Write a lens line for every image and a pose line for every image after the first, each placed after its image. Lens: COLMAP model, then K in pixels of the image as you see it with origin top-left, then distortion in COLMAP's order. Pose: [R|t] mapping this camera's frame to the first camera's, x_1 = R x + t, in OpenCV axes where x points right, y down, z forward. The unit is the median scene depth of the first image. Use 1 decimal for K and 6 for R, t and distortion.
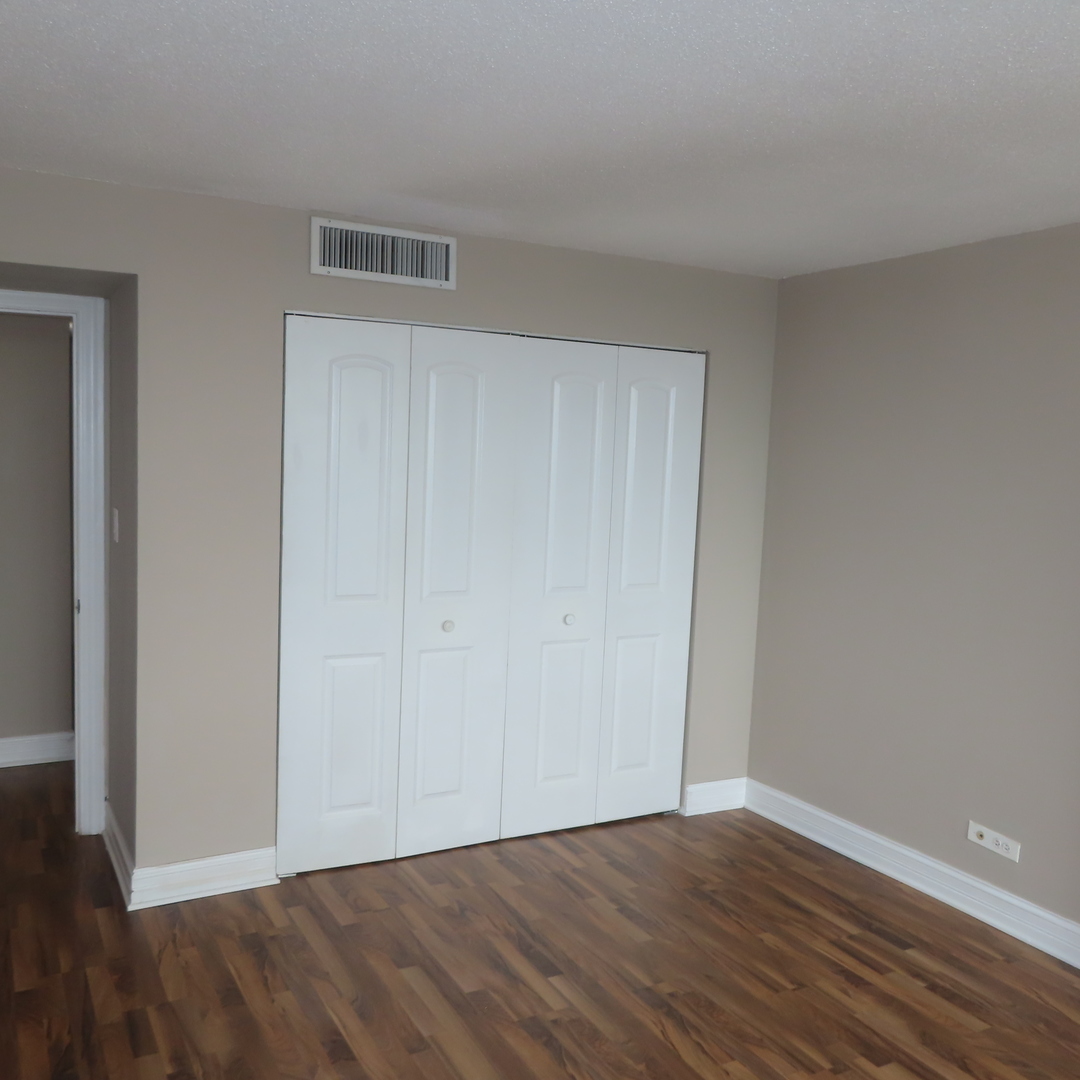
lens RADIAL K [[1036.1, 0, 538.7], [0, 1036.1, 540.6], [0, 0, 1]] dist [0.019694, 0.000000]
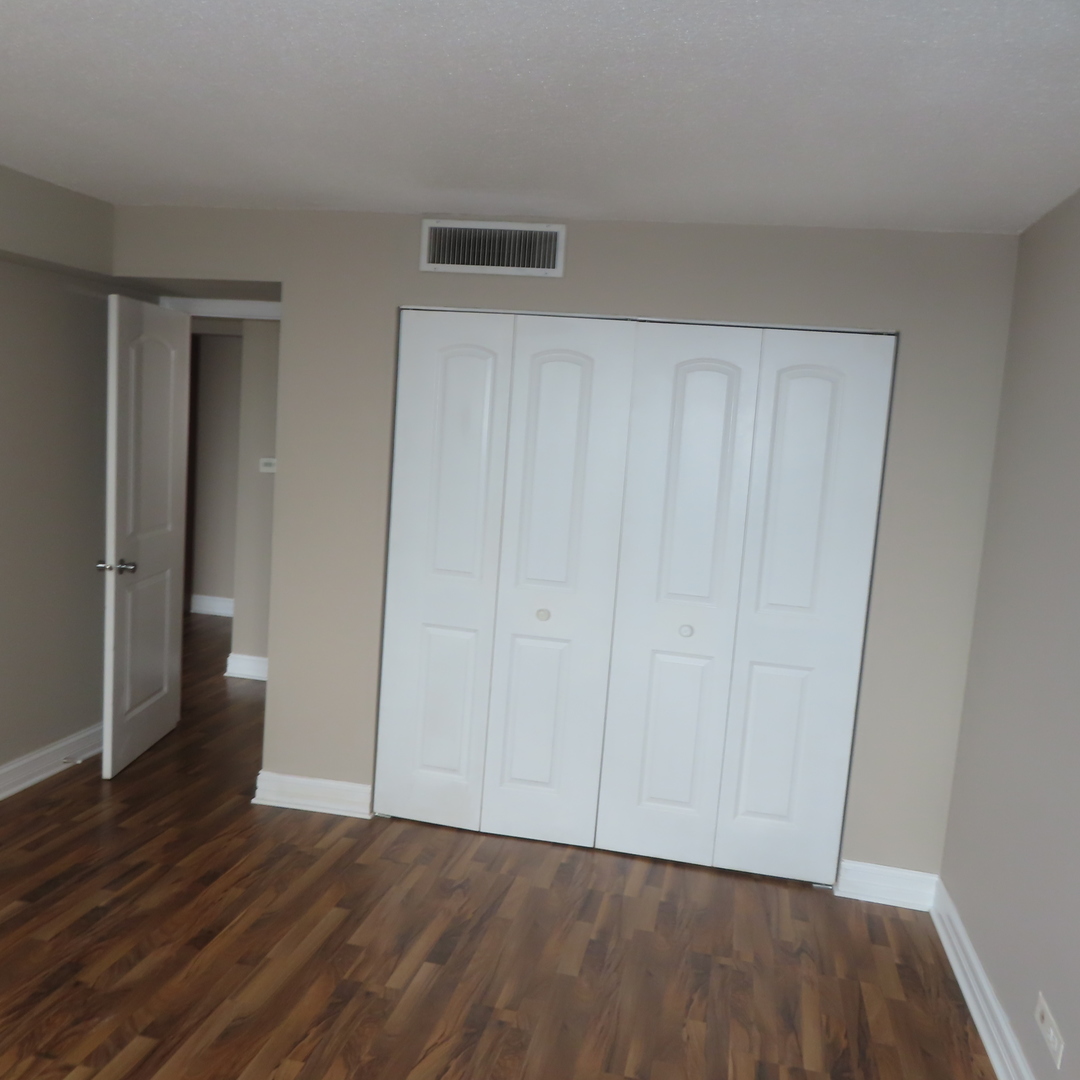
lens RADIAL K [[1036.1, 0, 539.2], [0, 1036.1, 540.1], [0, 0, 1]] dist [0.019694, 0.000000]
pose [[0.762551, 0.086022, -0.641183, 0.573693], [-0.106355, 0.994304, 0.006910, 0.004934], [0.638125, 0.062924, 0.767357, 0.241763]]
